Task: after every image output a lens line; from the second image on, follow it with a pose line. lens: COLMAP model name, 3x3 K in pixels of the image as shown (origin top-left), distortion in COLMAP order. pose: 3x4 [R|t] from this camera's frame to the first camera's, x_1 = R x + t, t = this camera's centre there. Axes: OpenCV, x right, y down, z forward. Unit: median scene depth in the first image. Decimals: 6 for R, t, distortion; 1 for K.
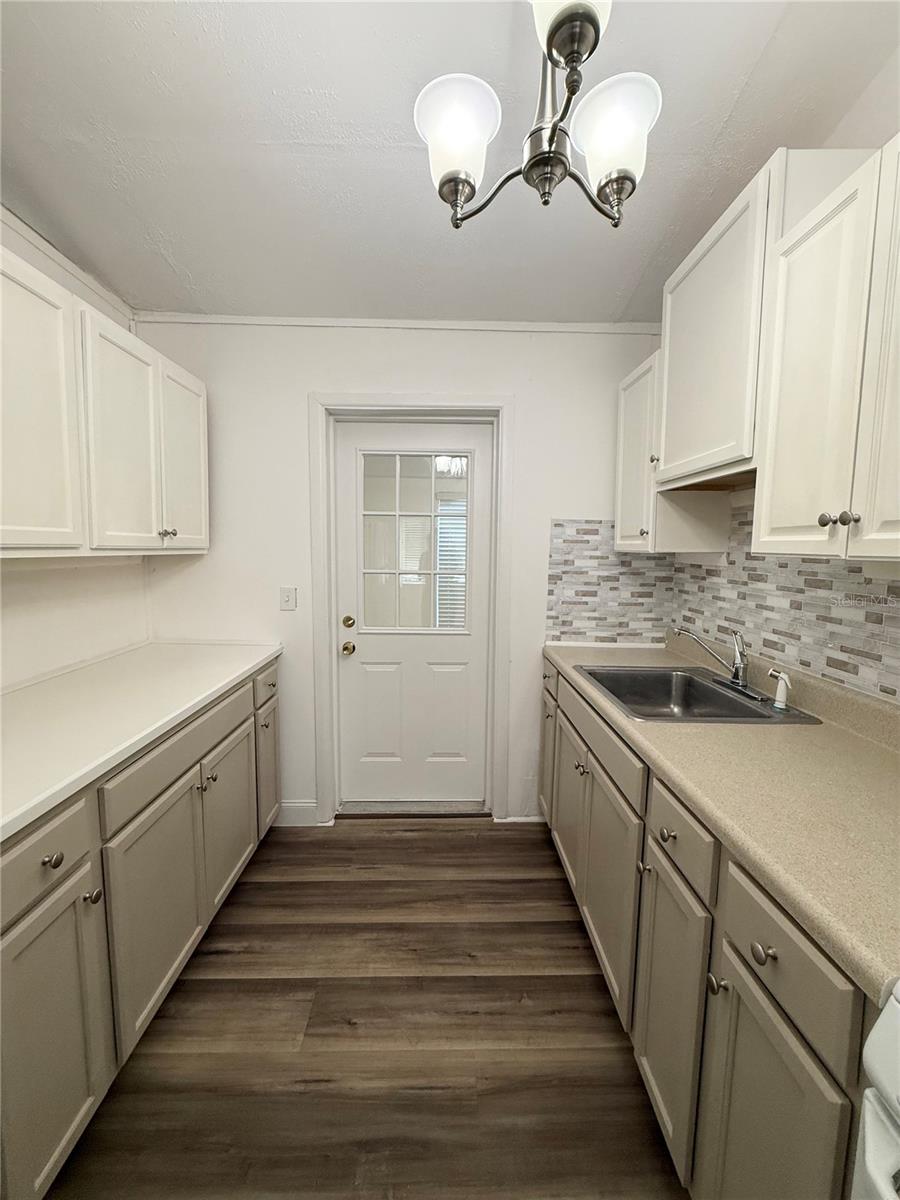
lens RADIAL K [[478.0, 0, 446.5], [0, 478.0, 598.5], [0, 0, 1]] dist [-0.000821, -0.000344]
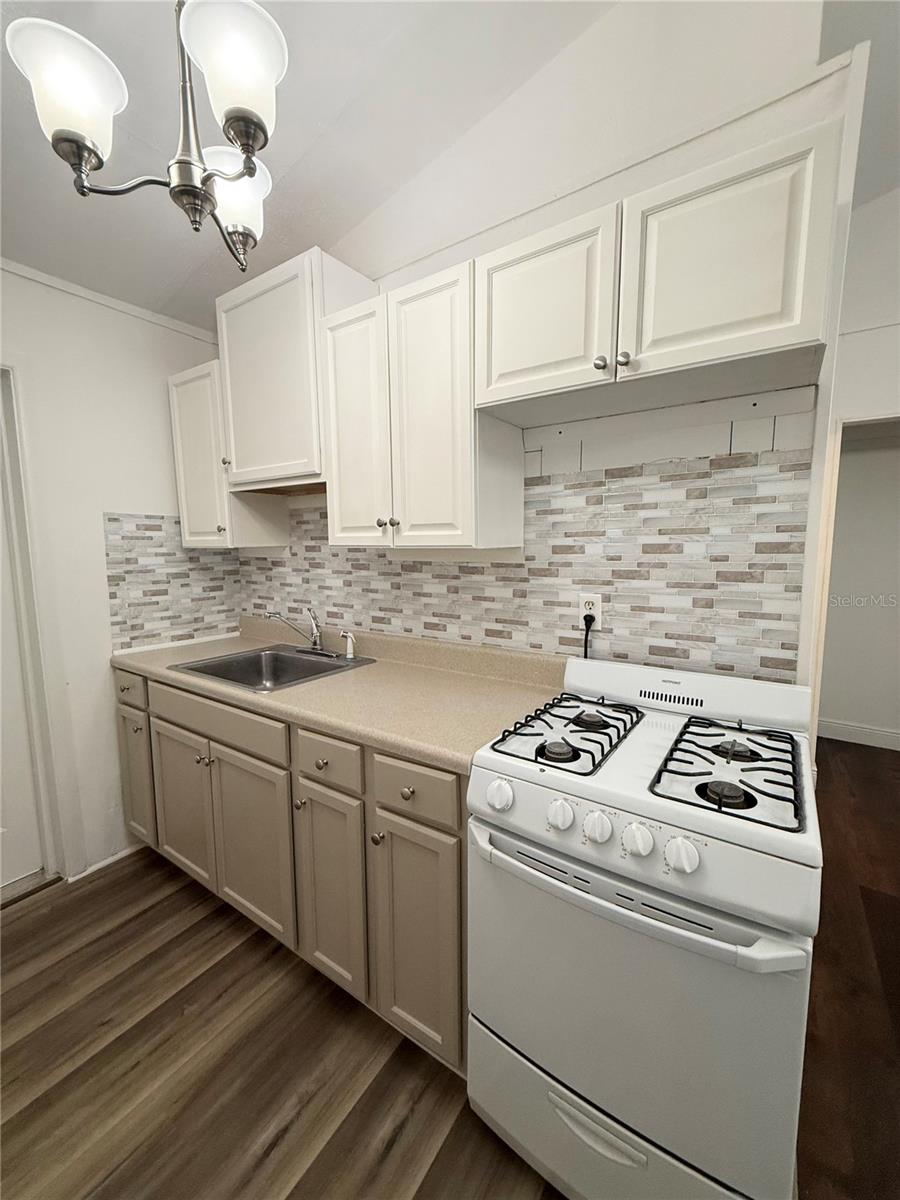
lens RADIAL K [[478.0, 0, 450.8], [0, 478.0, 599.3], [0, 0, 1]] dist [-0.000821, -0.000344]
pose [[0.573025, -0.109271, 0.812220, -0.217593], [0.101086, 0.992927, 0.062265, 0.004072], [-0.813280, 0.046424, 0.580018, -0.037344]]
